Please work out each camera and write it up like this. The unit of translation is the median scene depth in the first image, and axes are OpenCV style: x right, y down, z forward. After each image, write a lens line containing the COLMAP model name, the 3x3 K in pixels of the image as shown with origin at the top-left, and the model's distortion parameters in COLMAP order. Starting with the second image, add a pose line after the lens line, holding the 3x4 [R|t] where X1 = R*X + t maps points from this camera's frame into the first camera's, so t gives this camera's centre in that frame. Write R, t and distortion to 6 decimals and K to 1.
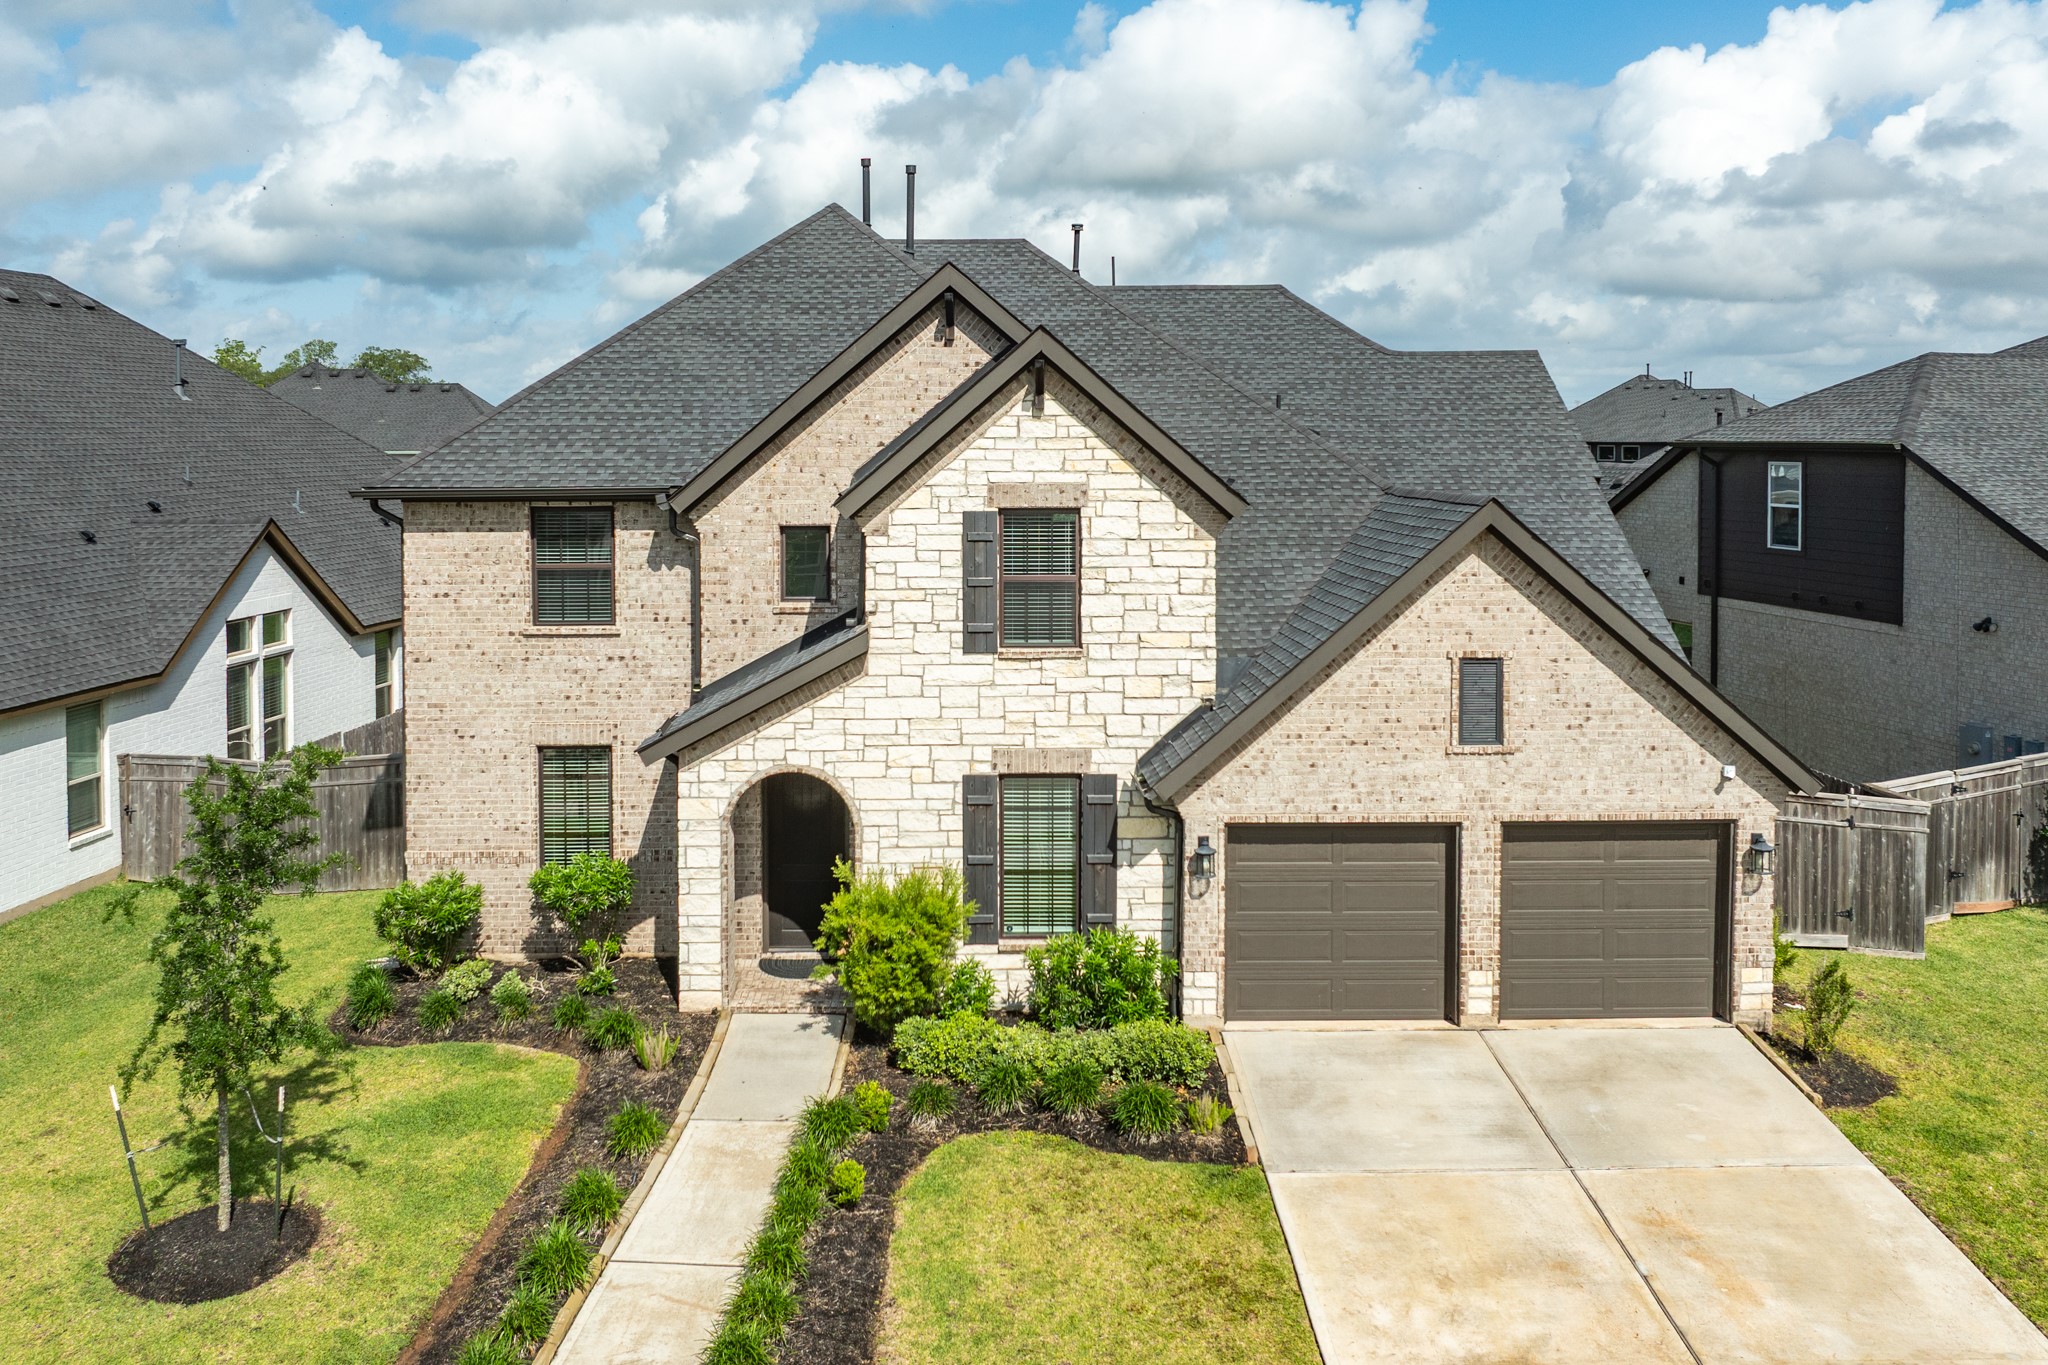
lens RADIAL K [[1687.7, 0, 979.0], [0, 1687.7, 568.2], [0, 0, 1]] dist [0.004190, -0.030605]
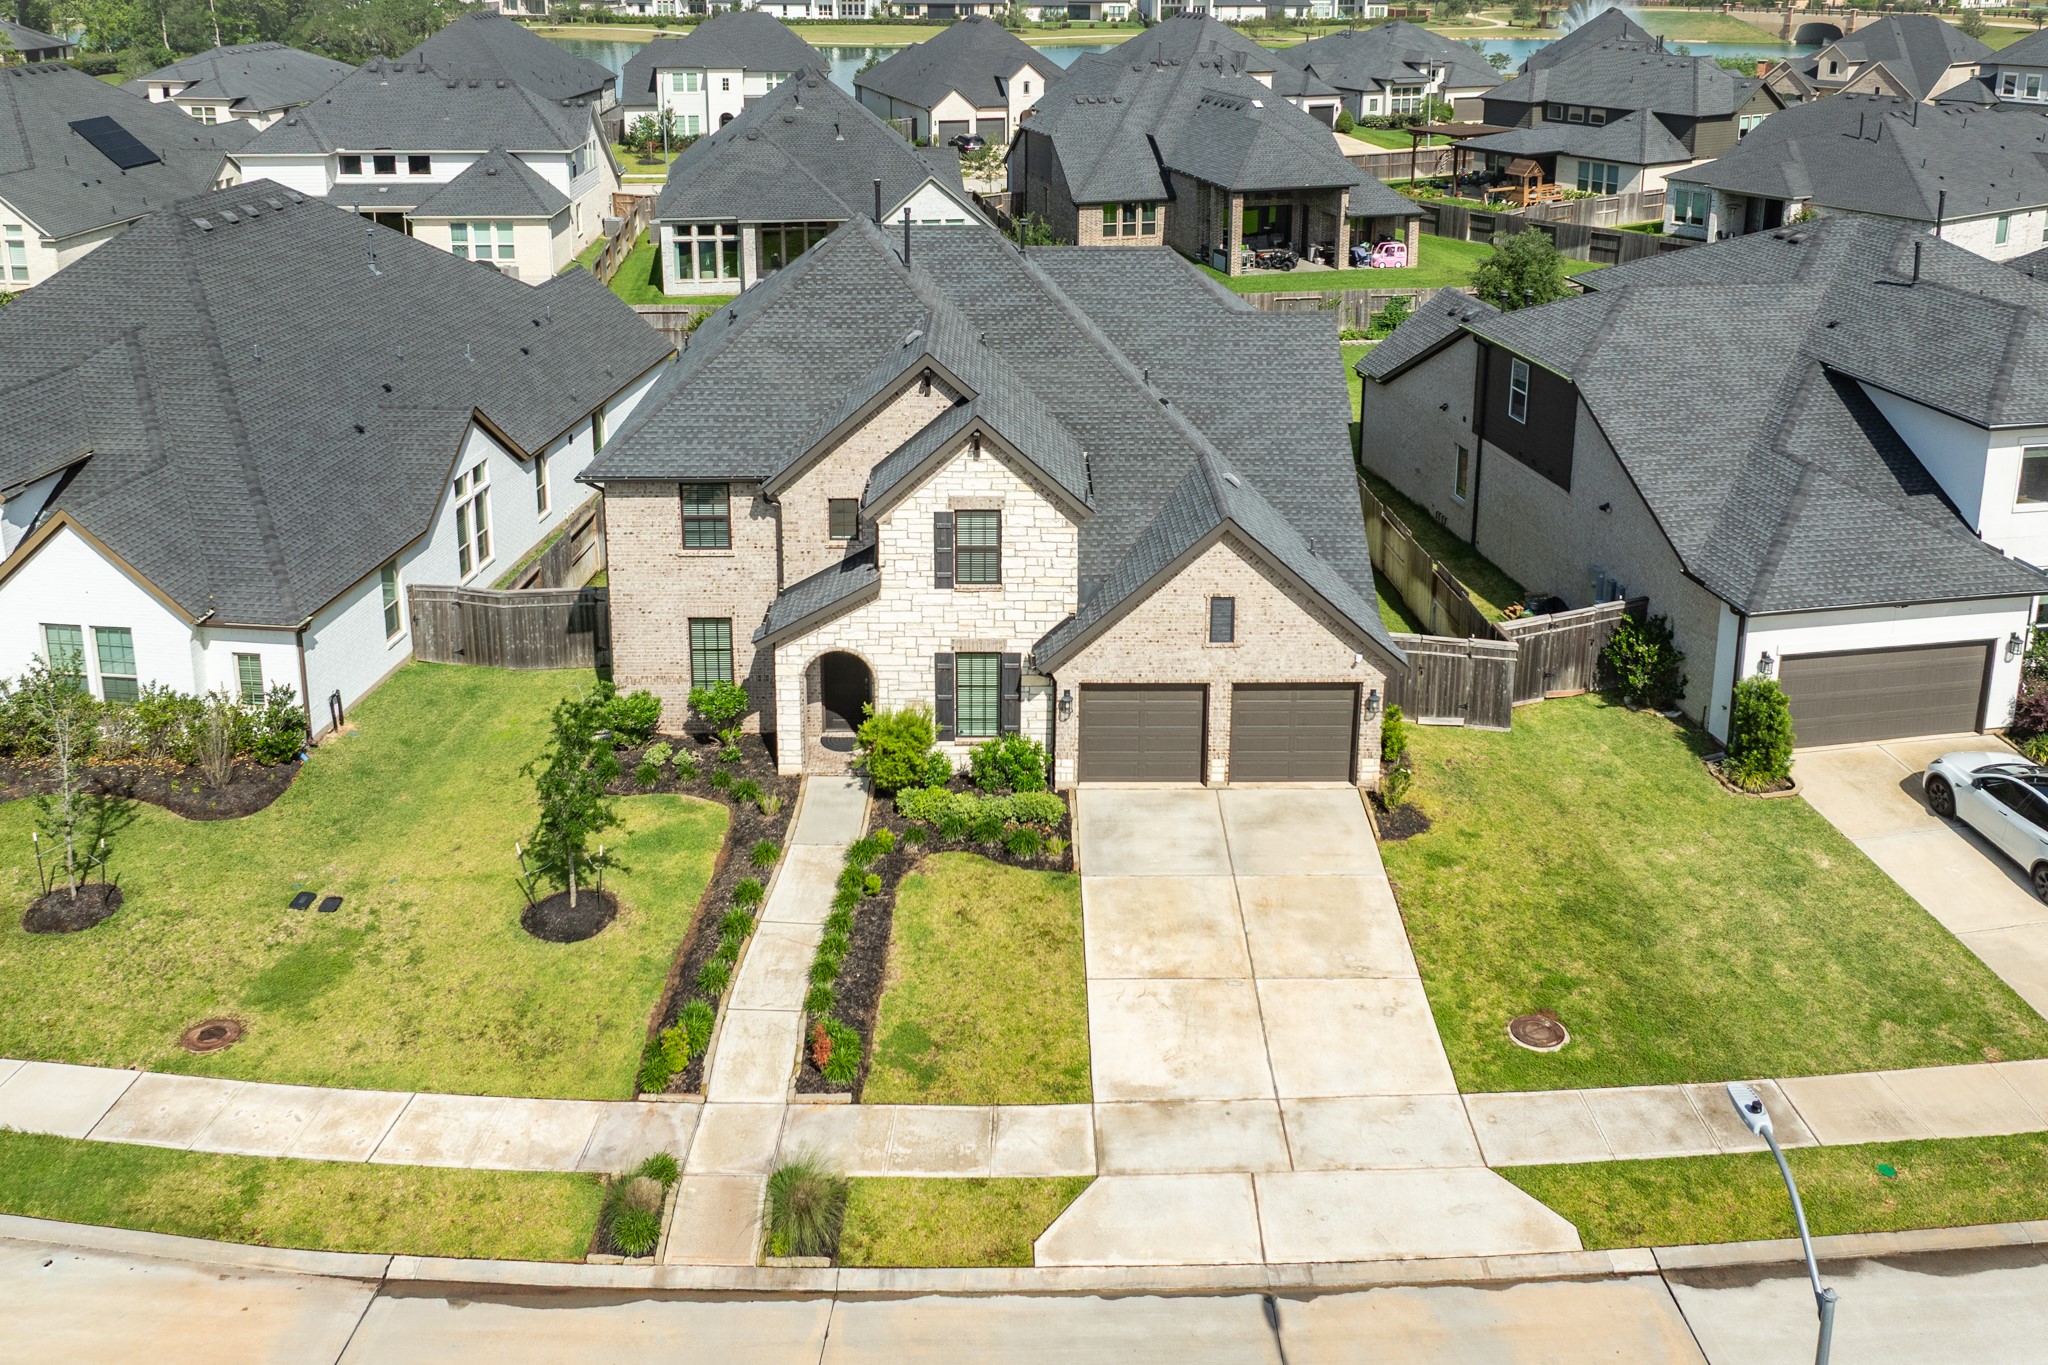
lens RADIAL K [[1687.7, 0, 1008.5], [0, 1687.7, 533.7], [0, 0, 1]] dist [0.004190, -0.030605]
pose [[0.999969, 0.006200, 0.004899, 0.059861], [-0.007184, 0.971560, 0.236683, -0.429096], [-0.003293, -0.236710, 0.971575, -0.715161]]
